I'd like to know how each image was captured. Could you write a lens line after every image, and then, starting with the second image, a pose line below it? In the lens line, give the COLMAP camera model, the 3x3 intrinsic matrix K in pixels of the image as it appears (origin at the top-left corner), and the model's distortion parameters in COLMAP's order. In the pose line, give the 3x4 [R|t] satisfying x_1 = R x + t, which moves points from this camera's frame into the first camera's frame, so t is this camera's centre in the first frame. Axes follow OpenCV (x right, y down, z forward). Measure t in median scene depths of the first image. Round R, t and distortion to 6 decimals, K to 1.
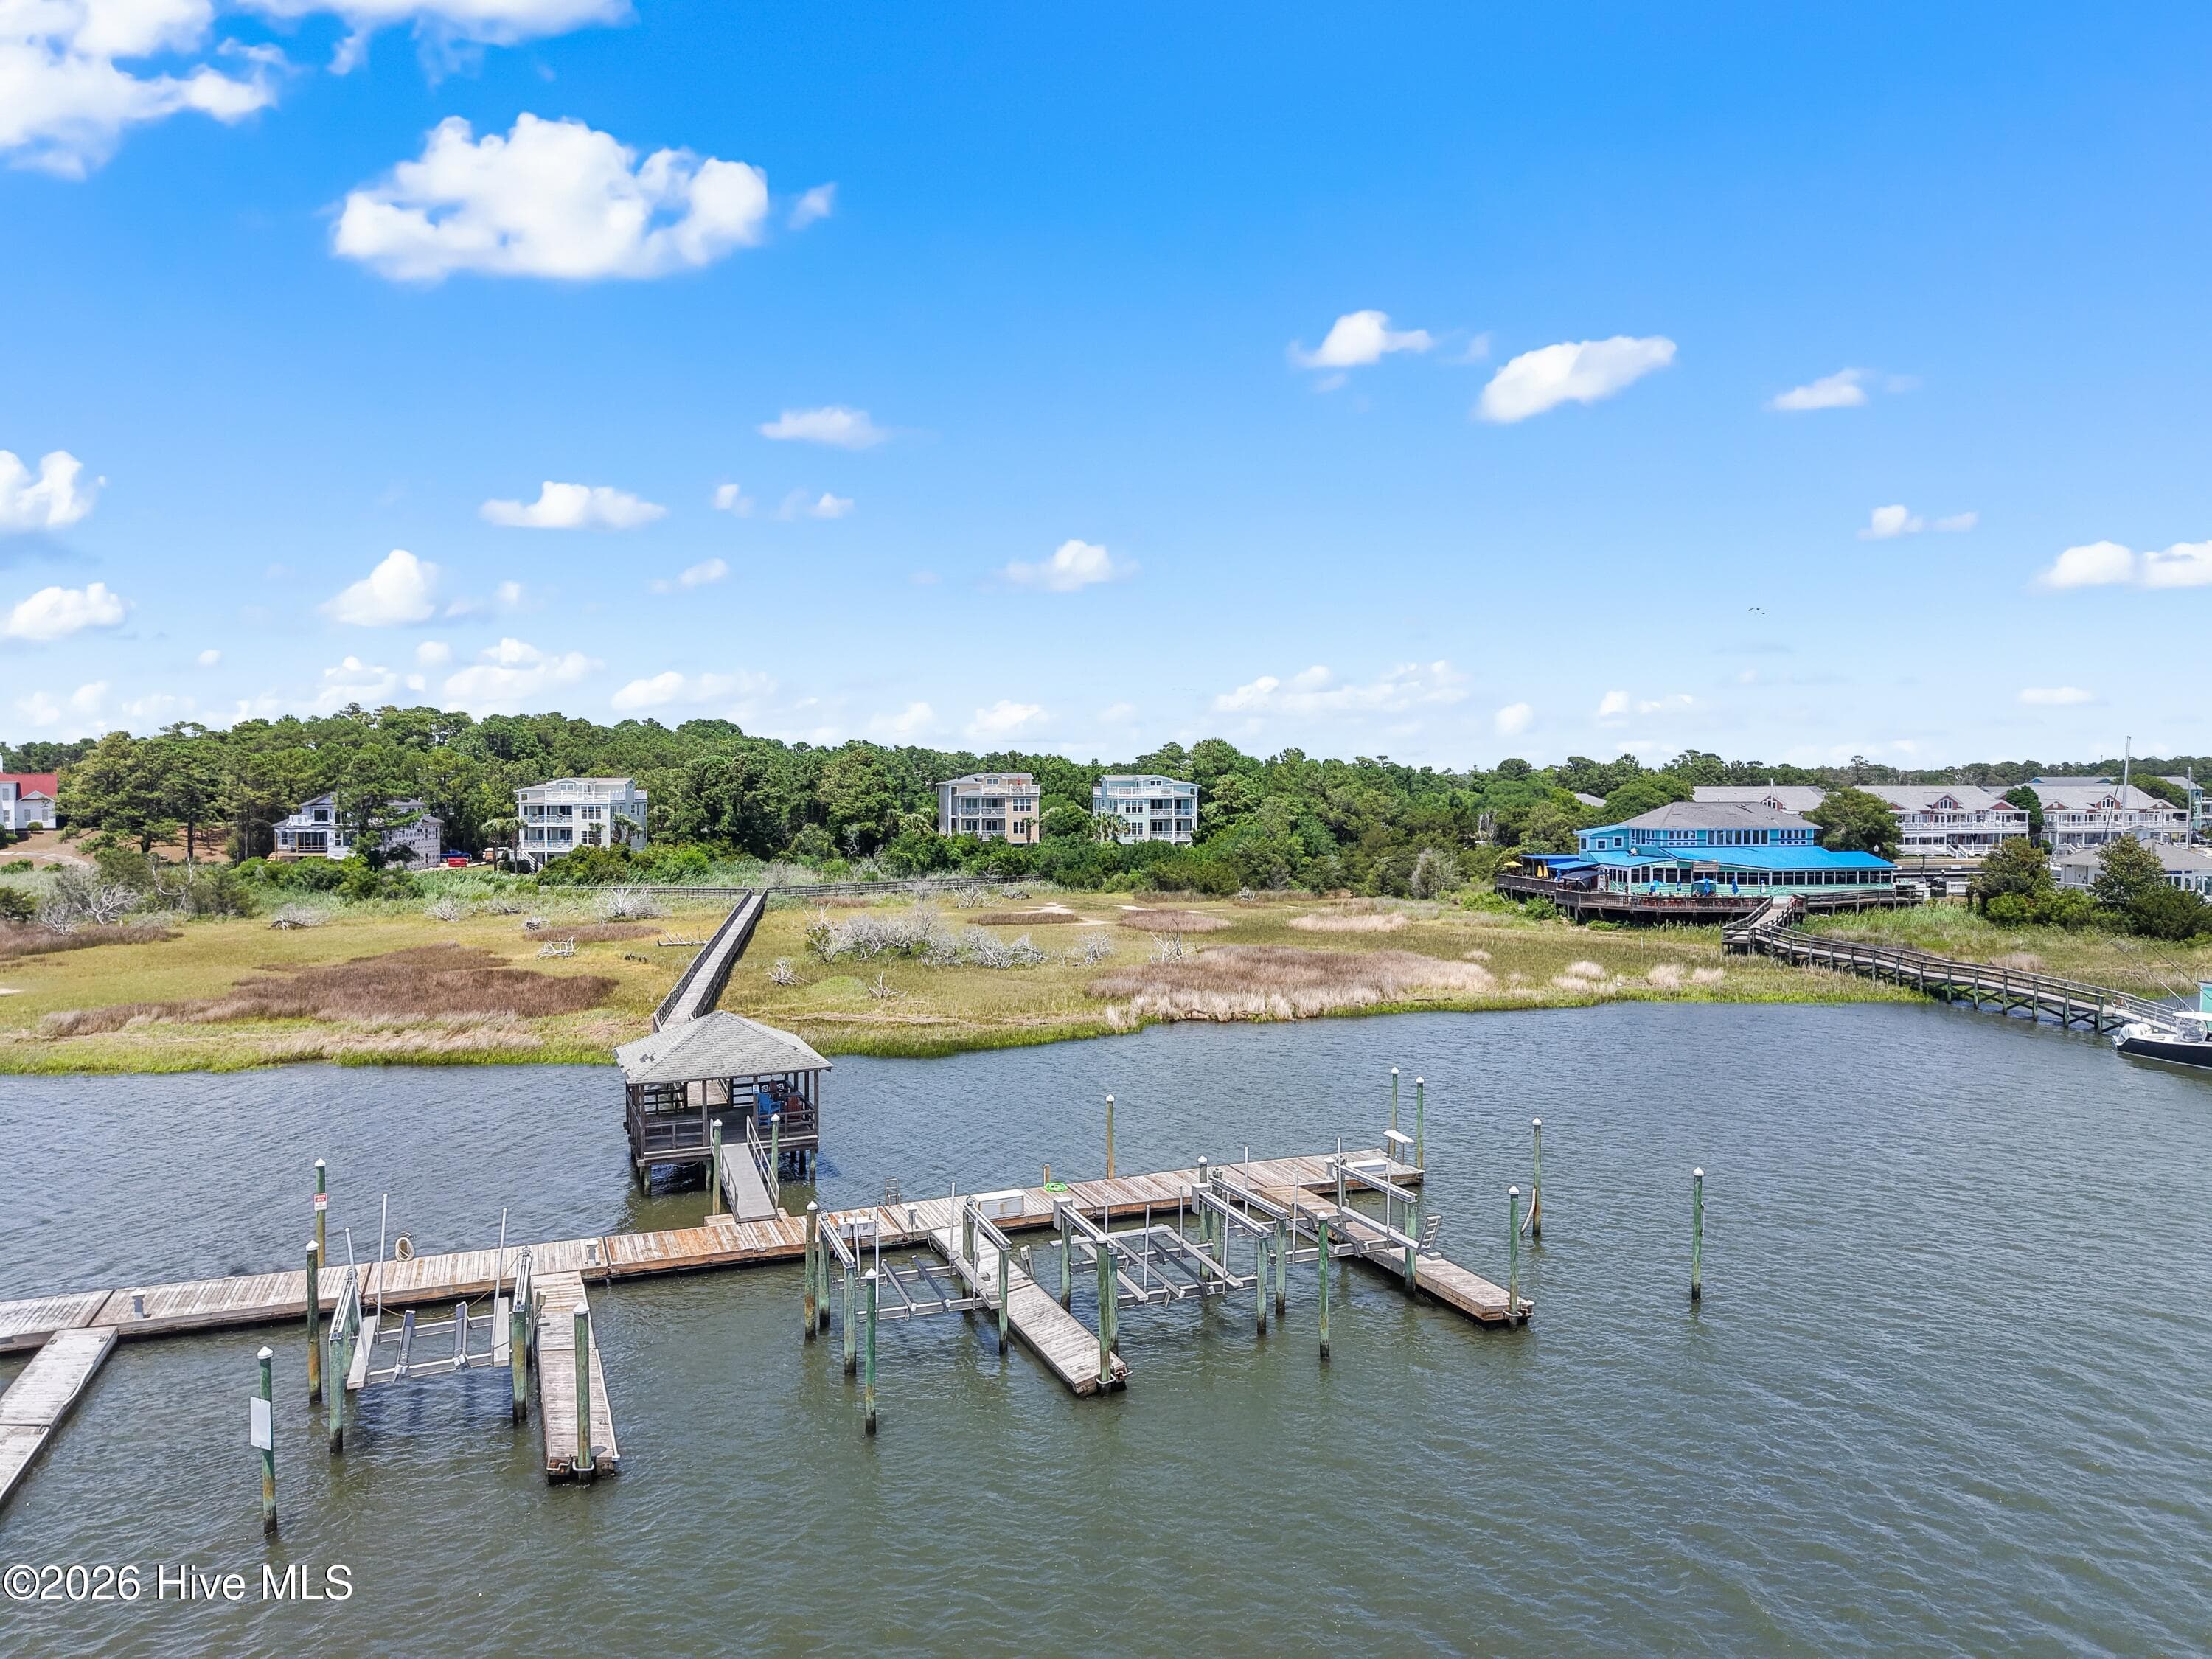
lens RADIAL K [[1475.2, 0, 1102.9], [0, 1475.2, 824.0], [0, 0, 1]] dist [0.038665, -0.042613]
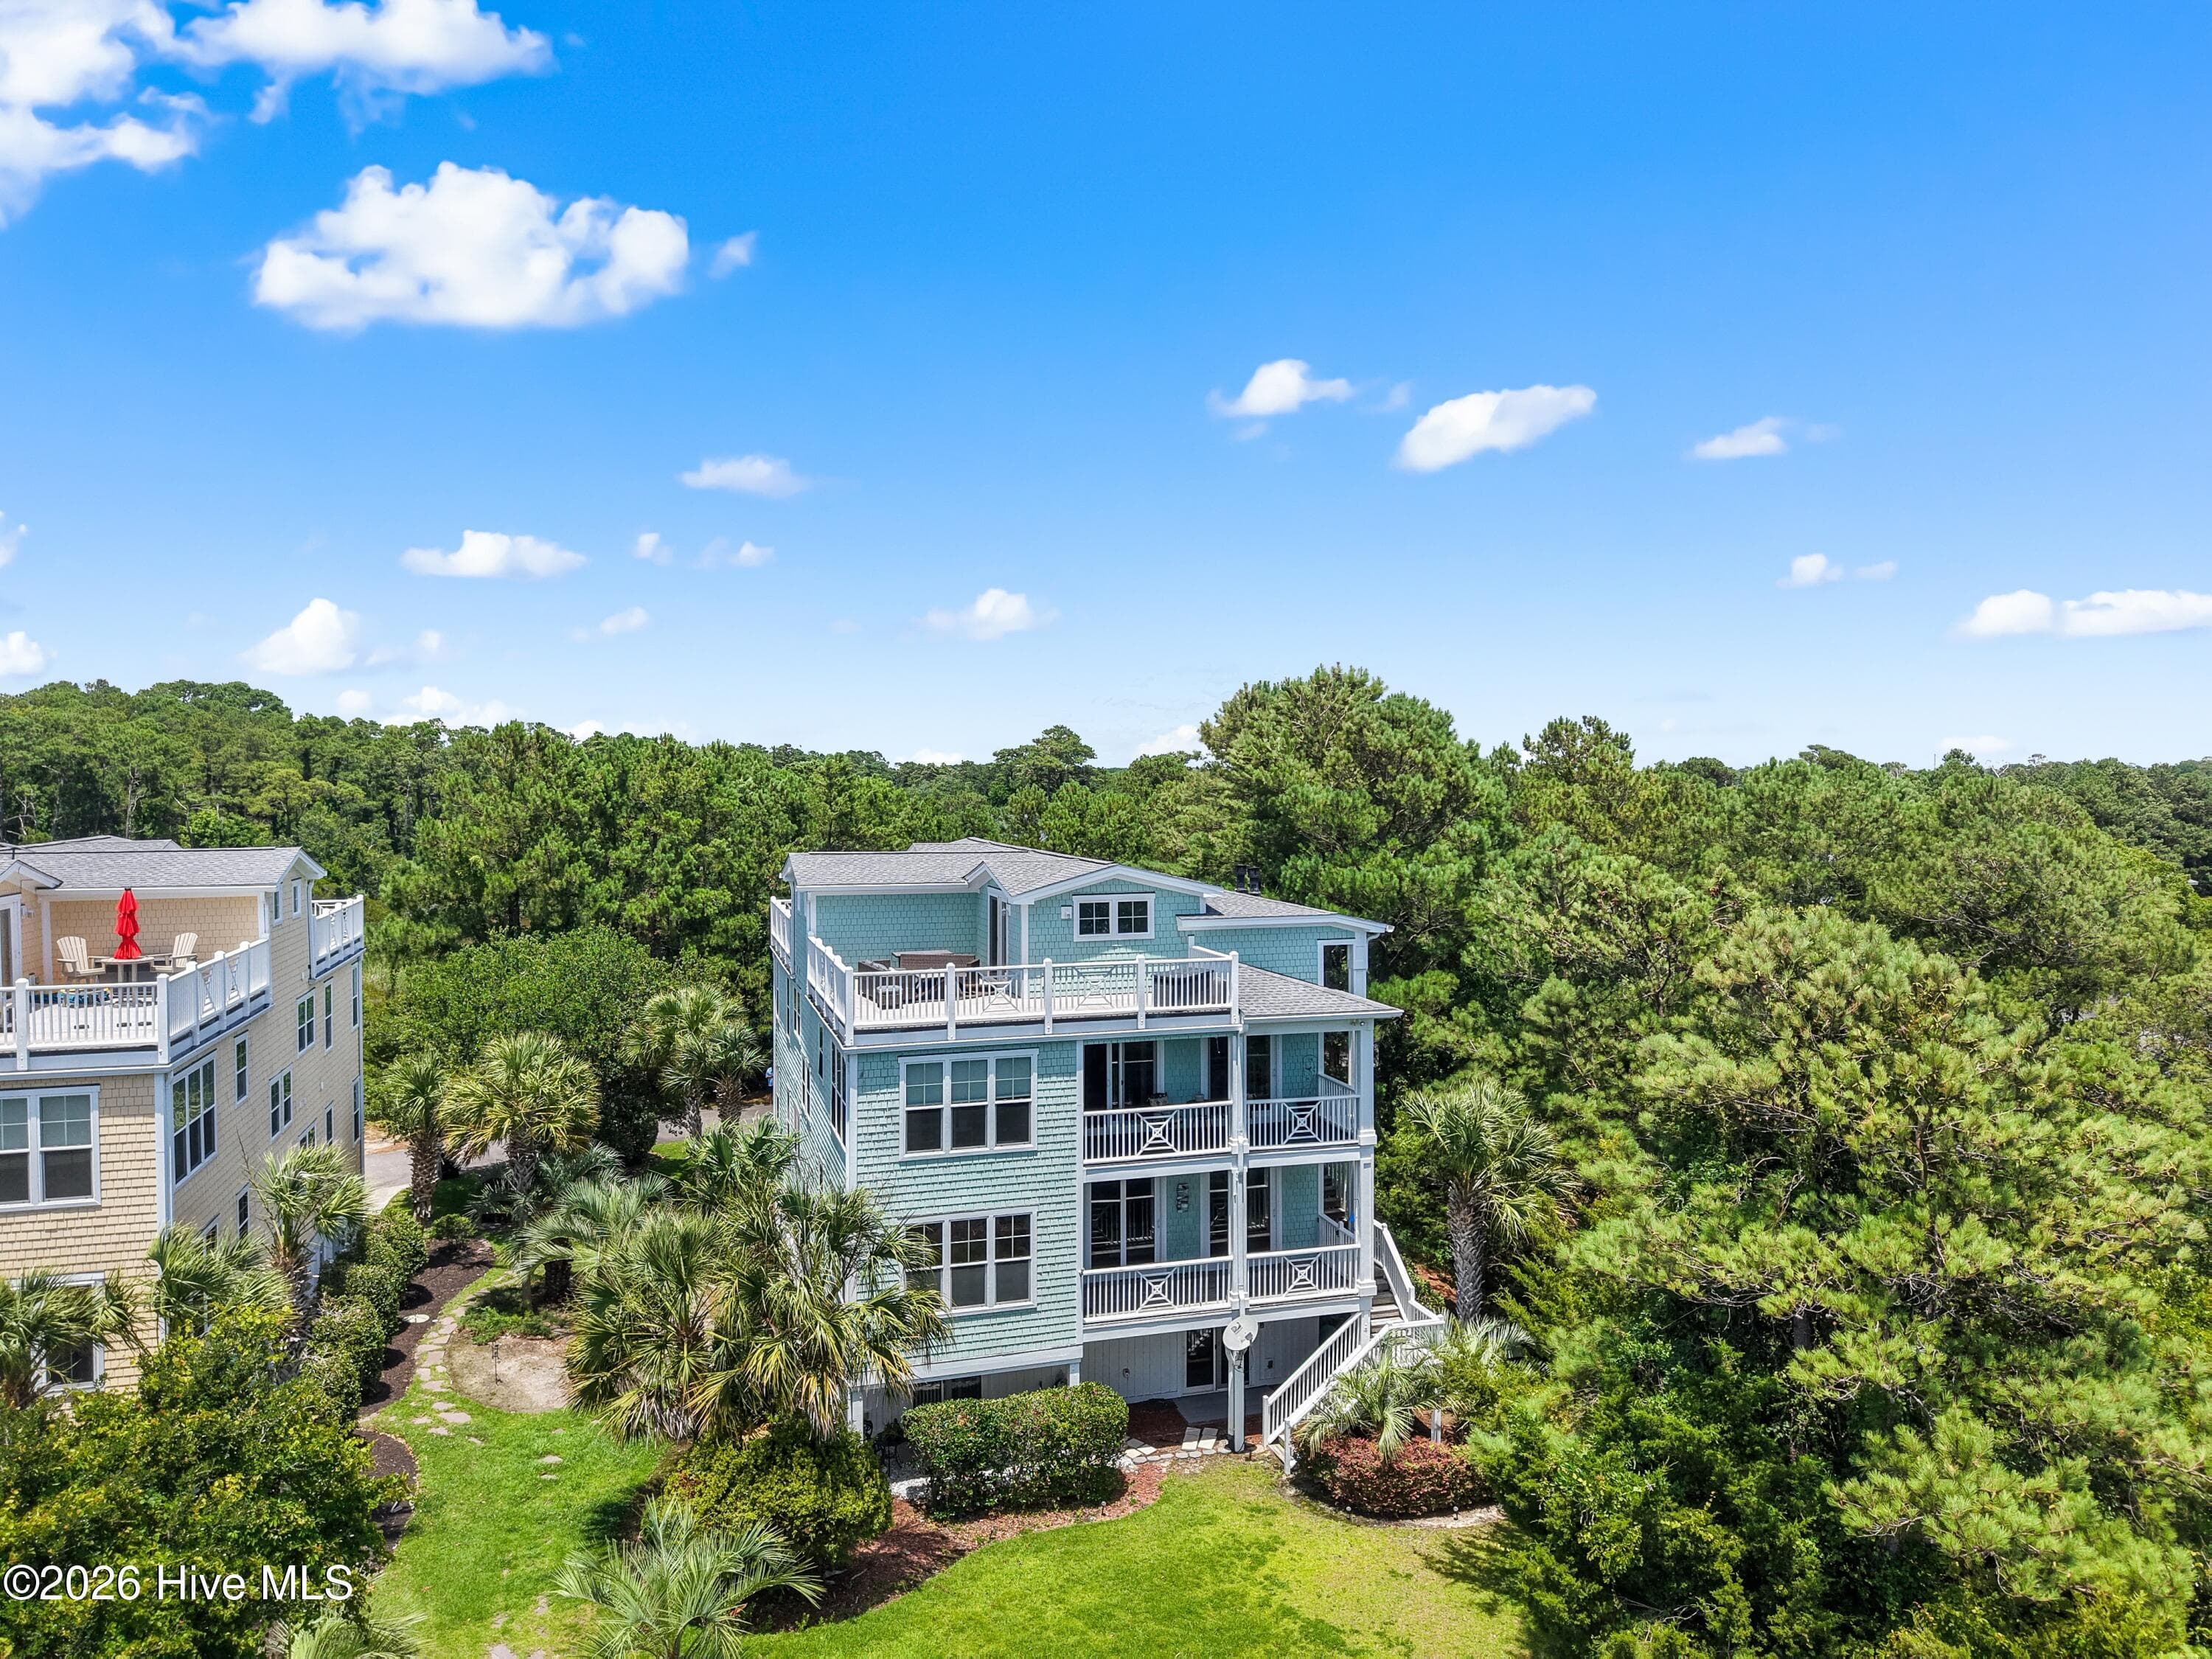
lens RADIAL K [[1475.2, 0, 1098.9], [0, 1475.2, 834.8], [0, 0, 1]] dist [0.038665, -0.042613]
pose [[0.995912, -0.003262, 0.090268, 0.027163], [0.002338, 0.999944, 0.010339, -0.048565], [-0.090296, -0.010086, 0.995864, 1.076350]]
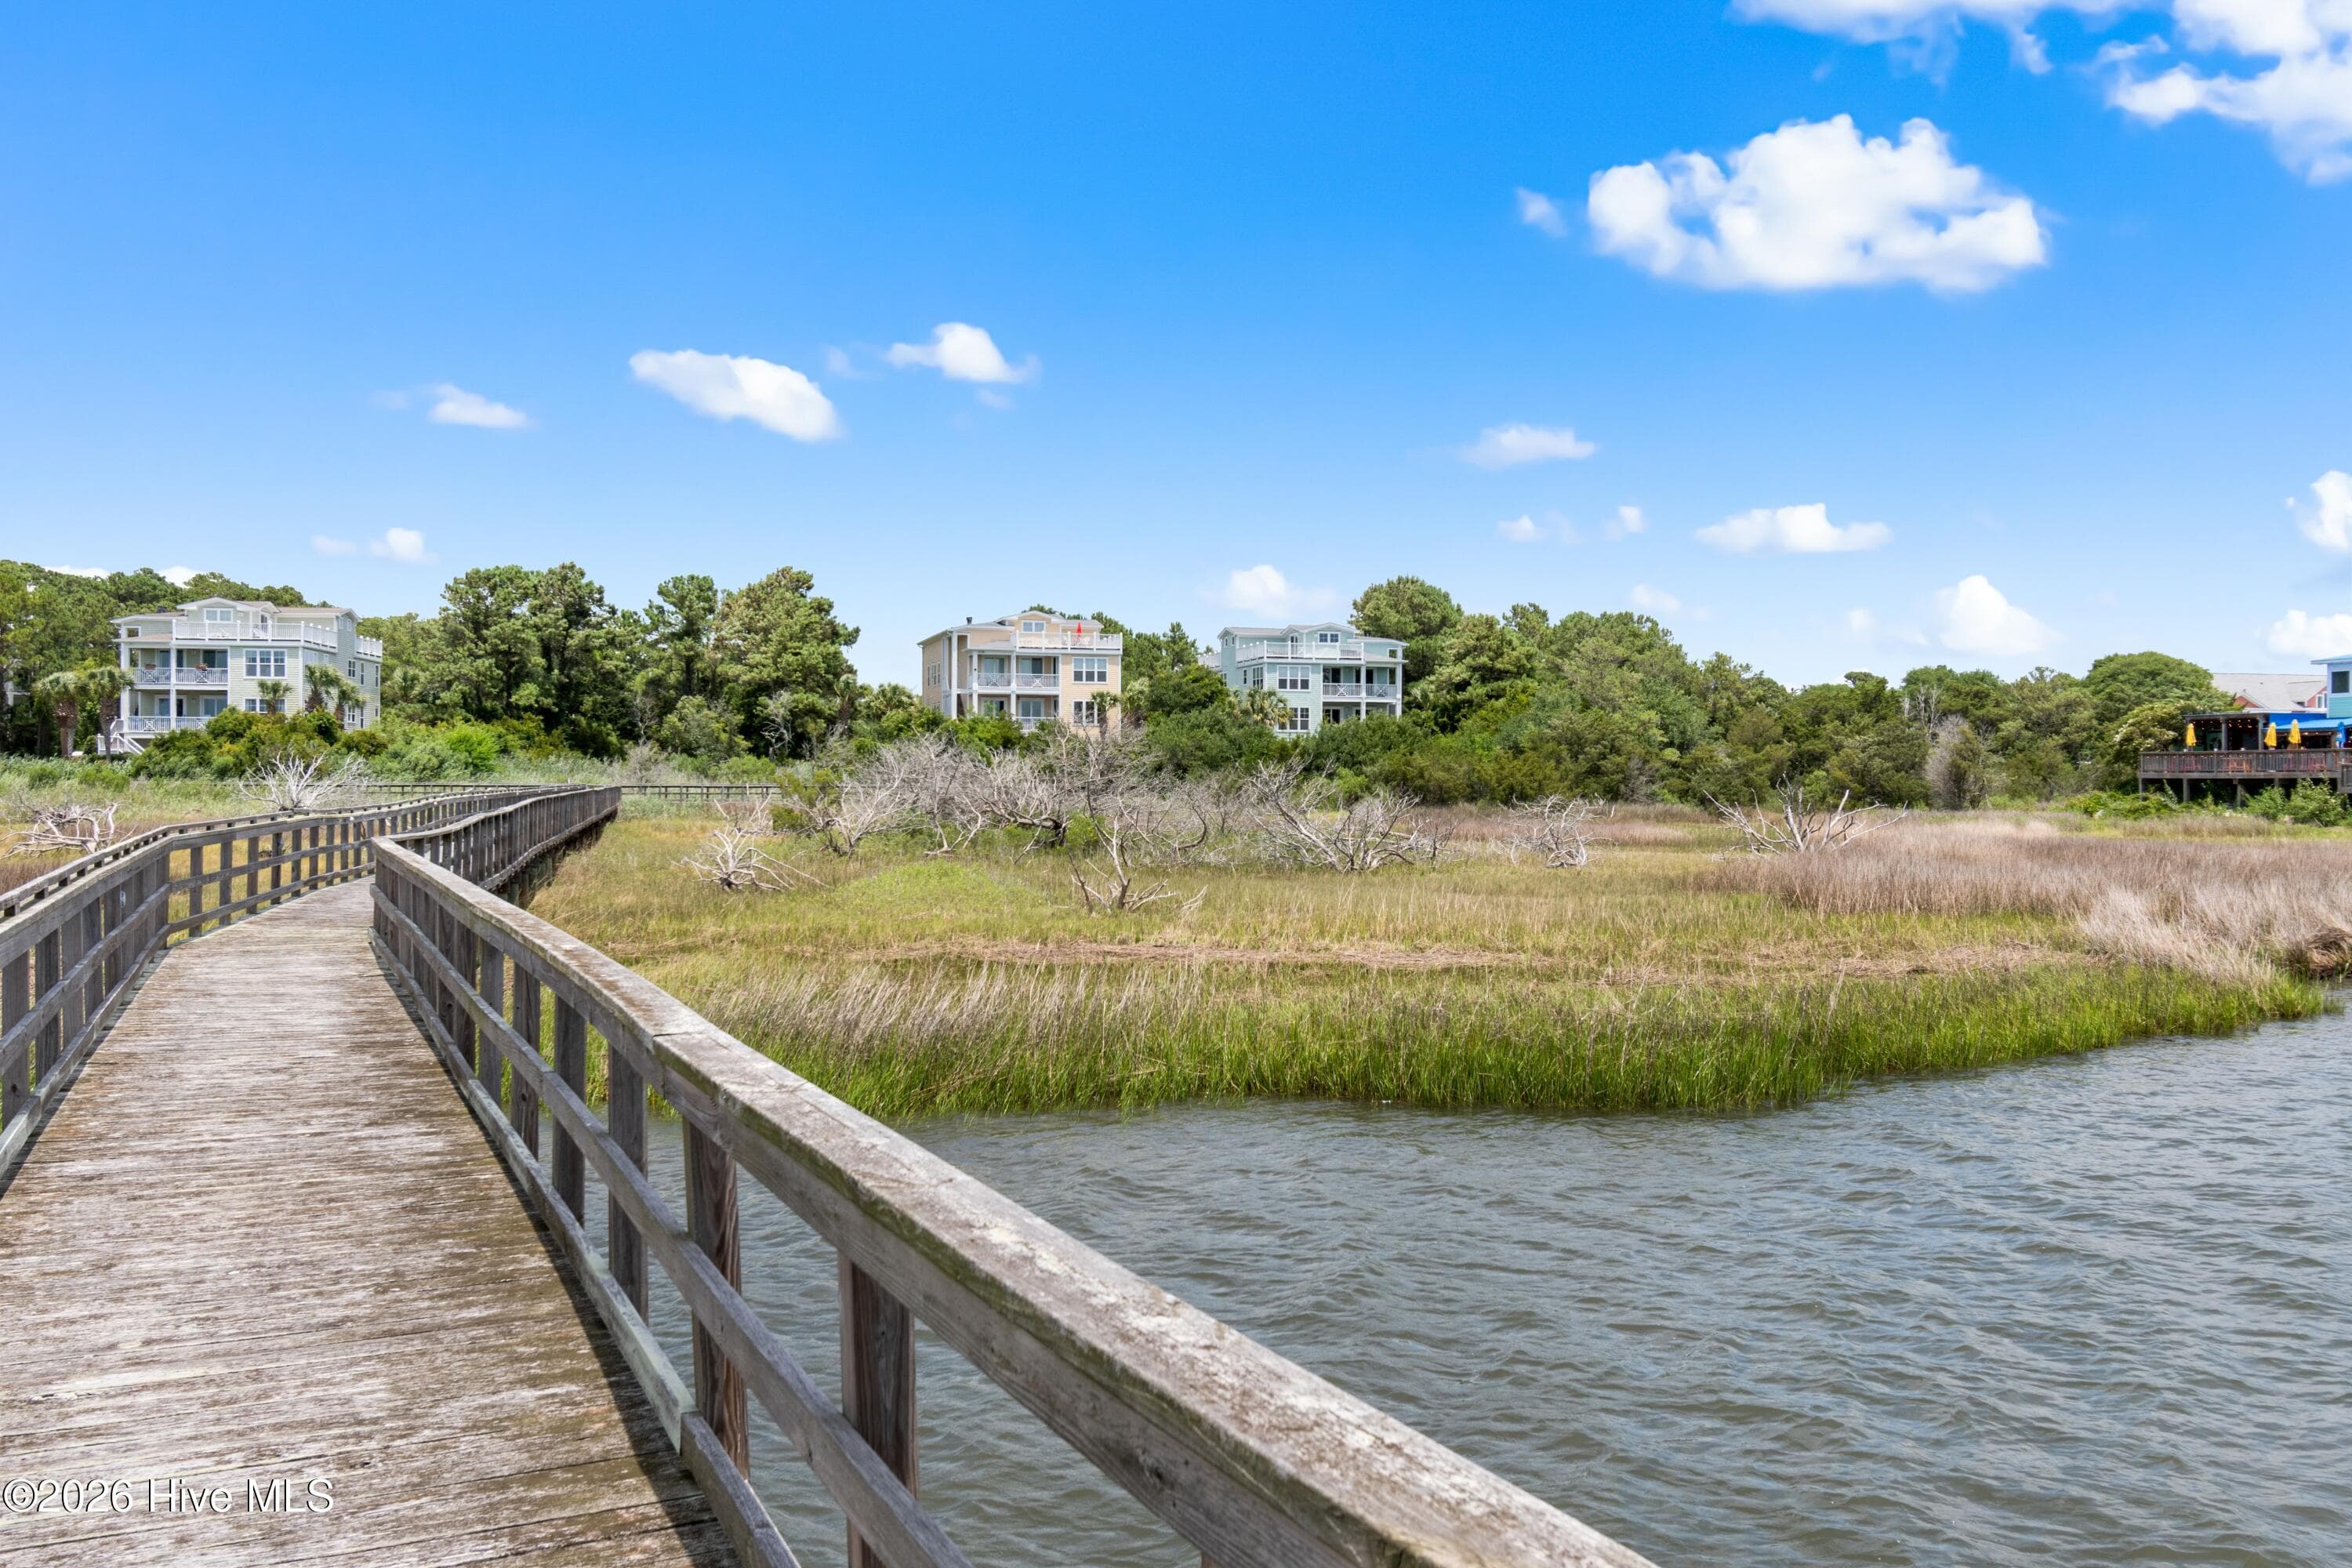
lens RADIAL K [[1960.4, 0, 1169.5], [0, 1960.4, 781.6], [0, 0, 1]] dist [-0.017135, 0.008980]
pose [[0.997344, 0.004689, 0.072678, -0.095853], [-0.002715, 0.999626, -0.027225, 0.058165], [-0.072779, 0.026955, 0.996984, 0.352891]]
